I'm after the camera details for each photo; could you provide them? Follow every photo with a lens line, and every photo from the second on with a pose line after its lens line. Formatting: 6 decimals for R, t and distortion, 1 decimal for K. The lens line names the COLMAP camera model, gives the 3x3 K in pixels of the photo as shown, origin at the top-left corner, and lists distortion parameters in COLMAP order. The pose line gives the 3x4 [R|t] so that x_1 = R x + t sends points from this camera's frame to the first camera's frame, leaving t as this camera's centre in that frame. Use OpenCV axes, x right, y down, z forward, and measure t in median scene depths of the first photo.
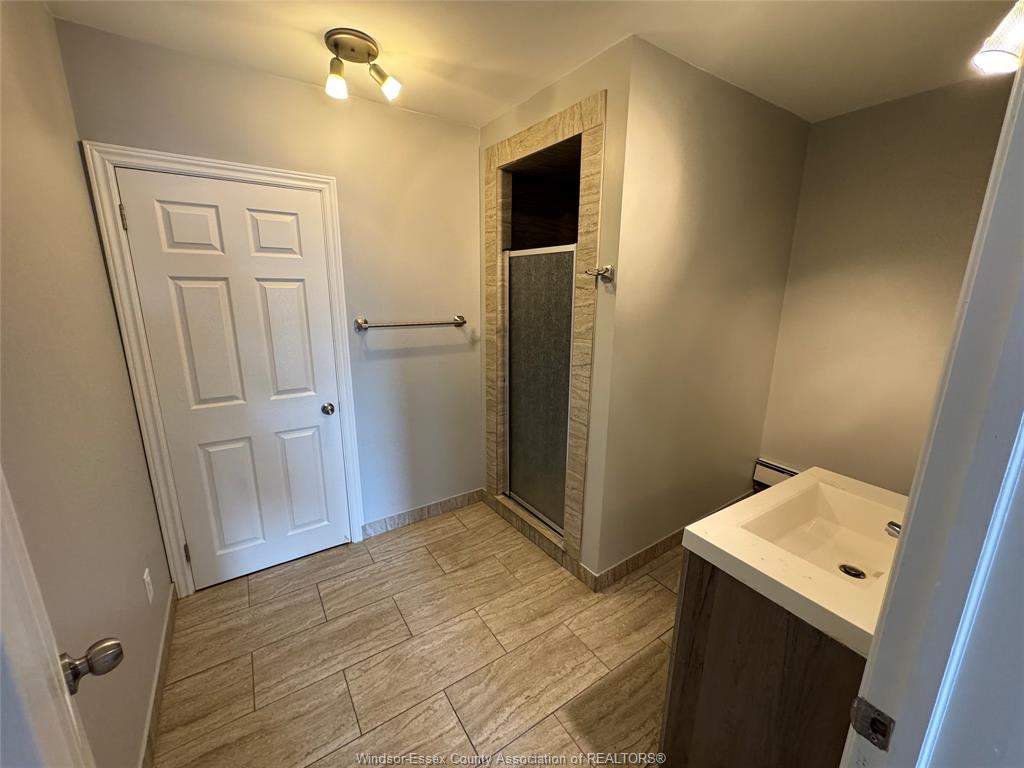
lens RADIAL K [[406.8, 0, 509.4], [0, 406.8, 381.7], [0, 0, 1]] dist [-0.003575, 0.000084]
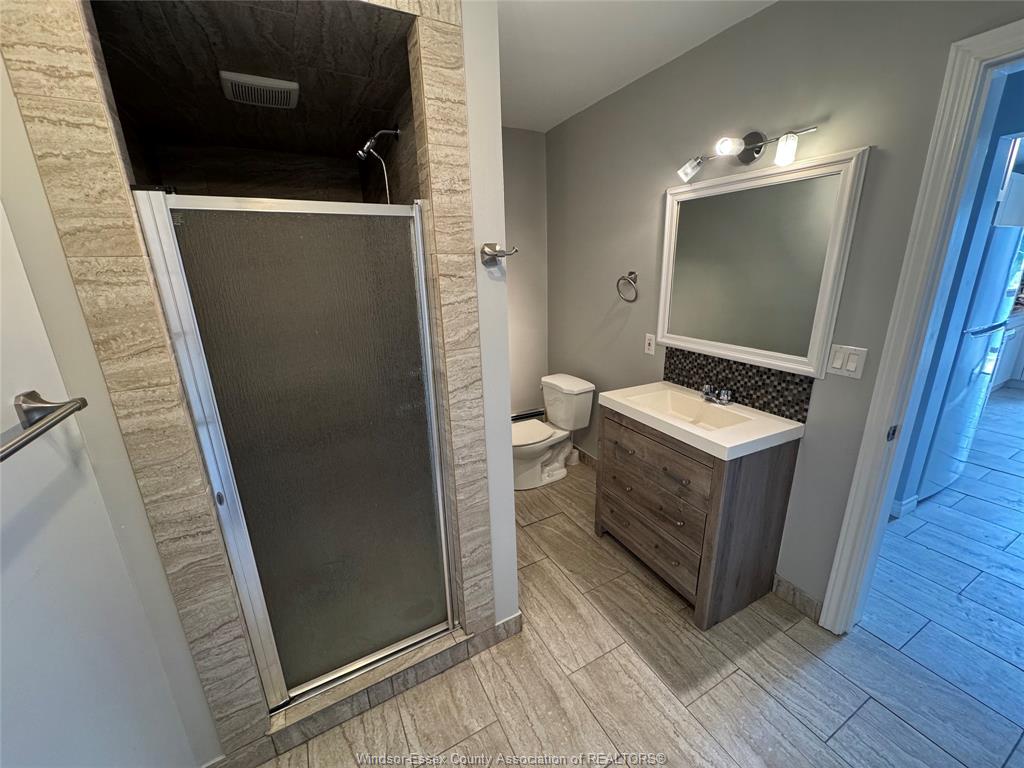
lens RADIAL K [[406.8, 0, 511.7], [0, 406.8, 382.1], [0, 0, 1]] dist [-0.003575, 0.000084]
pose [[0.096603, -0.283073, 0.954221, -0.504653], [0.254022, 0.933968, 0.251348, -0.211338], [-0.962362, 0.218112, 0.162131, 0.839632]]
